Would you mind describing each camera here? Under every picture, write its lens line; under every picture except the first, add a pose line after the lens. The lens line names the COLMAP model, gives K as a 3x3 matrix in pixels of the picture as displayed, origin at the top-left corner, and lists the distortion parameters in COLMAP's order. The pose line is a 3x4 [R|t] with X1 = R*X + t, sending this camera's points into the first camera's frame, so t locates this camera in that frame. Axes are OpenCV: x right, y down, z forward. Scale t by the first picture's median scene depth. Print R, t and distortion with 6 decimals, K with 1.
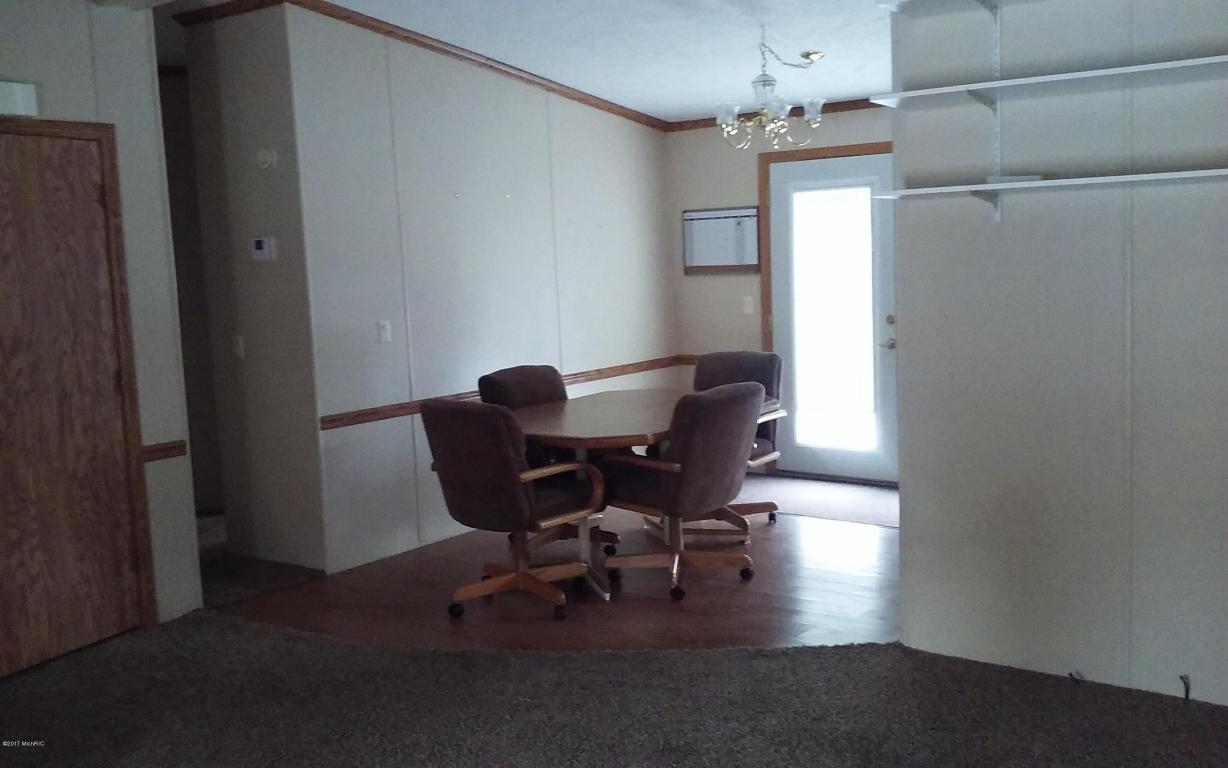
lens RADIAL K [[1179.9, 0, 611.0], [0, 1179.9, 380.3], [0, 0, 1]] dist [-0.005617, 0.000000]
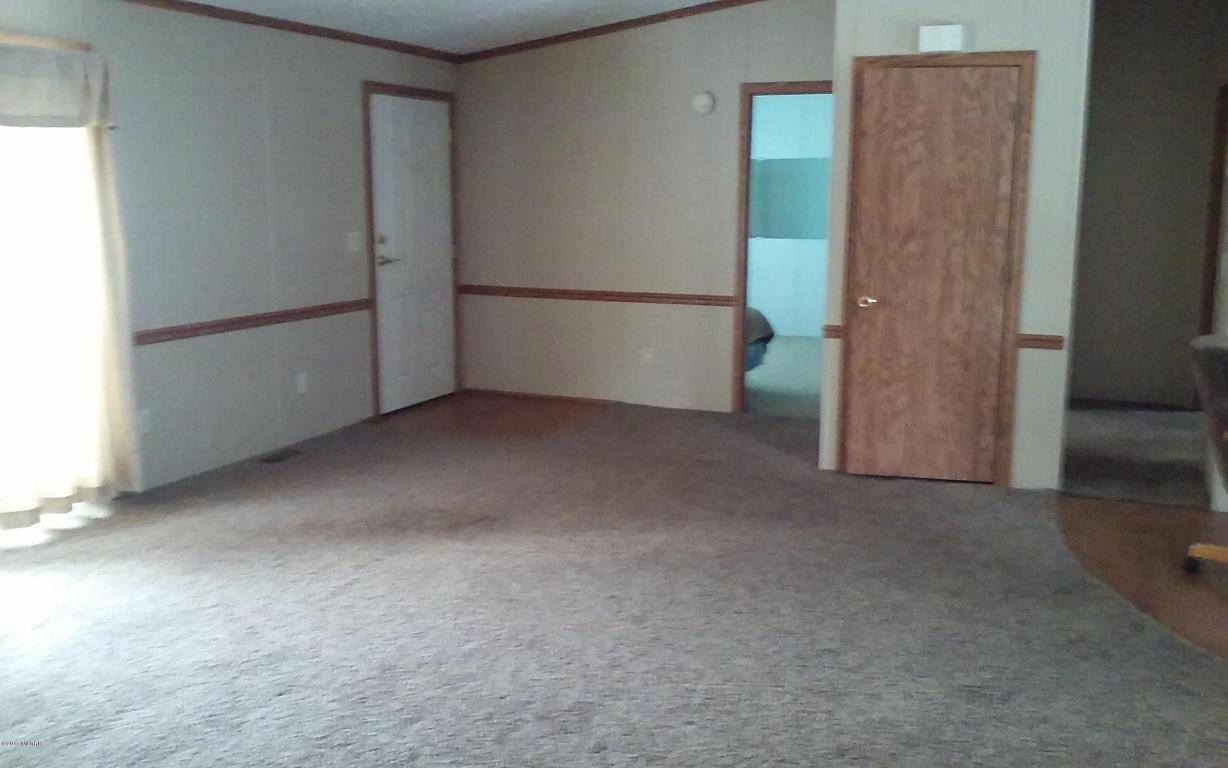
lens RADIAL K [[1179.9, 0, 610.9], [0, 1179.9, 388.4], [0, 0, 1]] dist [-0.005617, 0.000000]
pose [[0.242464, 0.205522, -0.948141, 0.638935], [-0.122850, 0.975941, 0.180132, -0.052777], [0.962351, 0.072803, 0.261879, 0.328245]]
